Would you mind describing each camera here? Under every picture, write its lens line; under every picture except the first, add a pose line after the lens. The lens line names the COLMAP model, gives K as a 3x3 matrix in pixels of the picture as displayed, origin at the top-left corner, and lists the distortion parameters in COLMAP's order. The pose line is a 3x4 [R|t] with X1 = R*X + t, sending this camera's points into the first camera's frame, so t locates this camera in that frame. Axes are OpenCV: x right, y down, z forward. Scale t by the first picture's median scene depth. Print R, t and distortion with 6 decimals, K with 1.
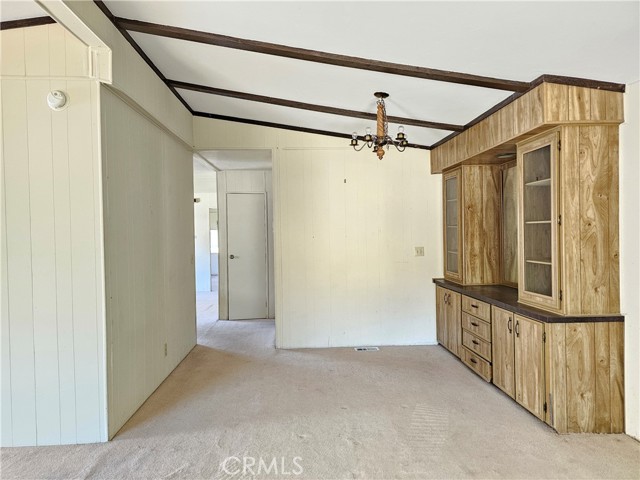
lens RADIAL K [[430.5, 0, 319.5], [0, 430.5, 240.0], [0, 0, 1]] dist [0.055439, -0.038909]
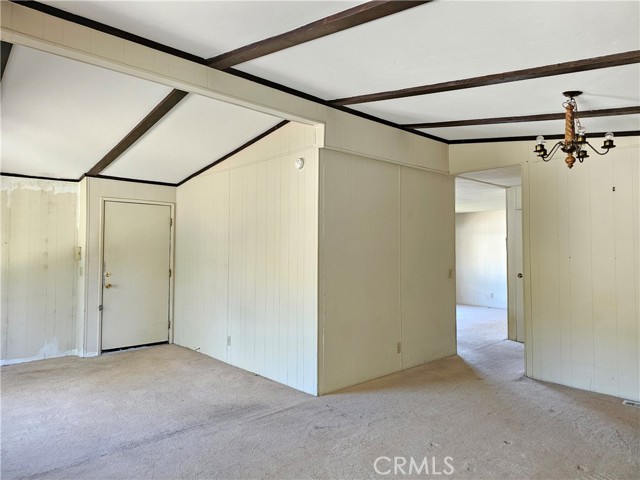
lens RADIAL K [[430.5, 0, 321.1], [0, 430.5, 236.7], [0, 0, 1]] dist [0.055439, -0.038909]
pose [[0.631317, -0.007029, -0.775493, 0.589674], [-0.025445, 0.999233, -0.029770, -0.015526], [0.775107, 0.038527, 0.630654, 0.094974]]
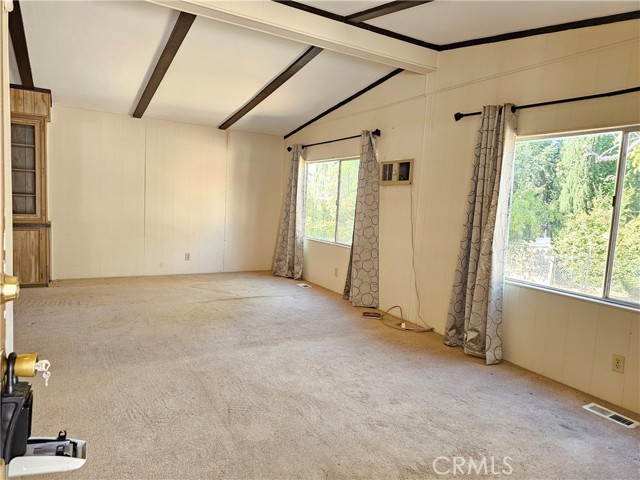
lens RADIAL K [[430.5, 0, 320.8], [0, 430.5, 240.3], [0, 0, 1]] dist [0.055439, -0.038909]
pose [[-0.466699, -0.089324, 0.879894, -1.543921], [-0.032922, 0.995952, 0.083644, 0.049908], [-0.883803, 0.010069, -0.467750, 0.808714]]
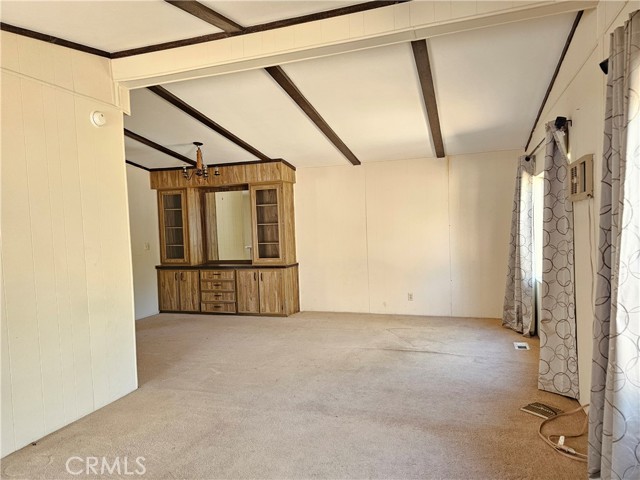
lens RADIAL K [[430.5, 0, 317.1], [0, 430.5, 239.4], [0, 0, 1]] dist [0.055439, -0.038909]
pose [[0.381604, -0.024506, 0.924001, -1.387211], [0.041679, 0.999088, 0.009285, 0.024917], [-0.923386, 0.034969, 0.382277, -0.005539]]
